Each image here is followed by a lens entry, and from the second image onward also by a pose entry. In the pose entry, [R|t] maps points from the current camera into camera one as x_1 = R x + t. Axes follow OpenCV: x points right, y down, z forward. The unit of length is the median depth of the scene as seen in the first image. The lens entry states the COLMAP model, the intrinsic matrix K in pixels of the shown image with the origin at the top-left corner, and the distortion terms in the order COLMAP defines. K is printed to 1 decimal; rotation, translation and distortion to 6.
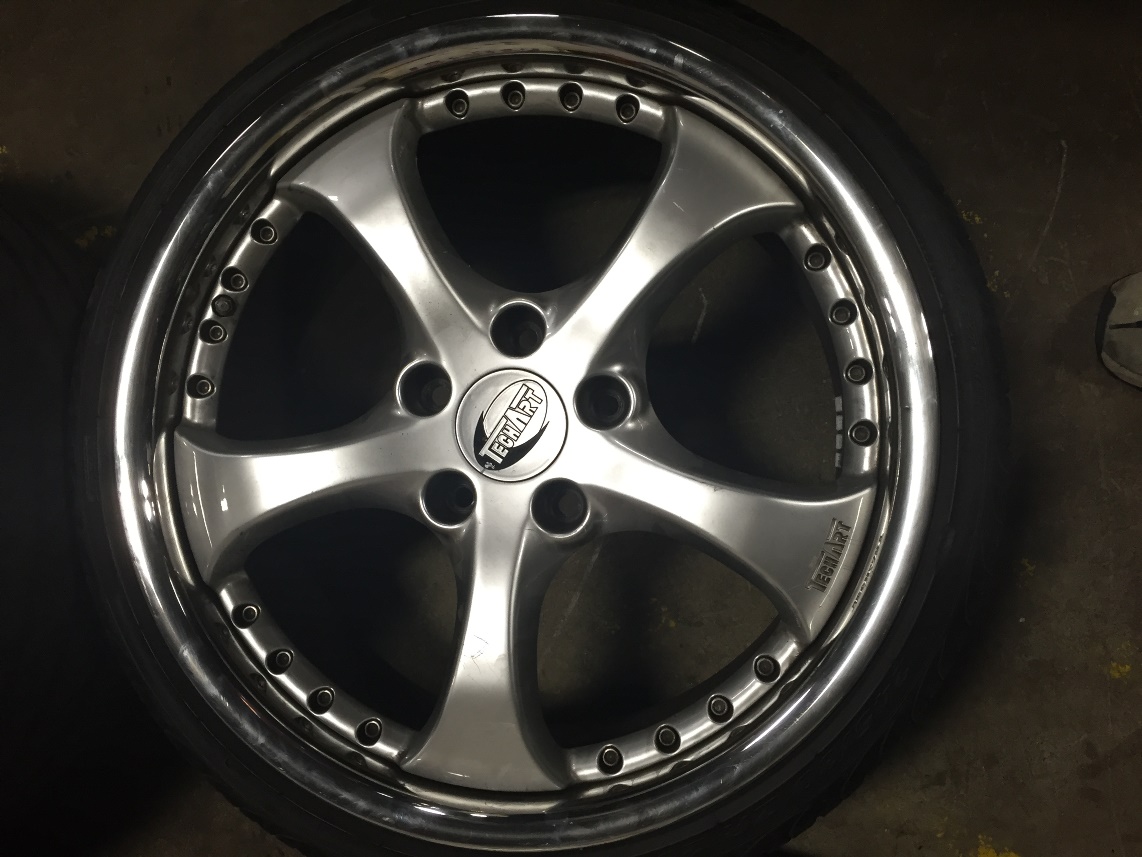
lens RADIAL K [[972.6, 0, 571.0], [0, 972.6, 428.5], [0, 0, 1]] dist [-0.000320, -0.003591]
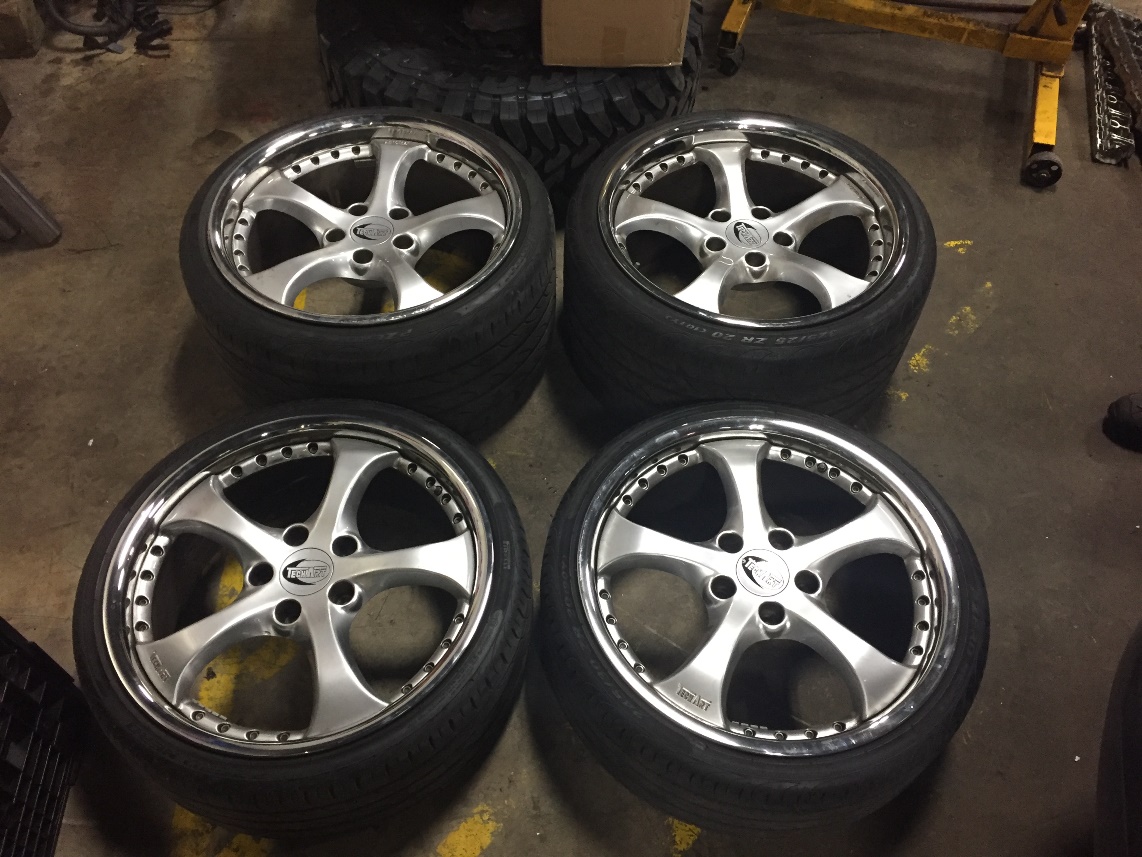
lens RADIAL K [[972.6, 0, 571.0], [0, 972.6, 428.5], [0, 0, 1]] dist [-0.000320, -0.003591]
pose [[-0.151711, 0.860048, -0.487136, 0.741990], [-0.986693, -0.102609, 0.126131, 0.170491], [0.058494, 0.499789, 0.864170, -1.002956]]
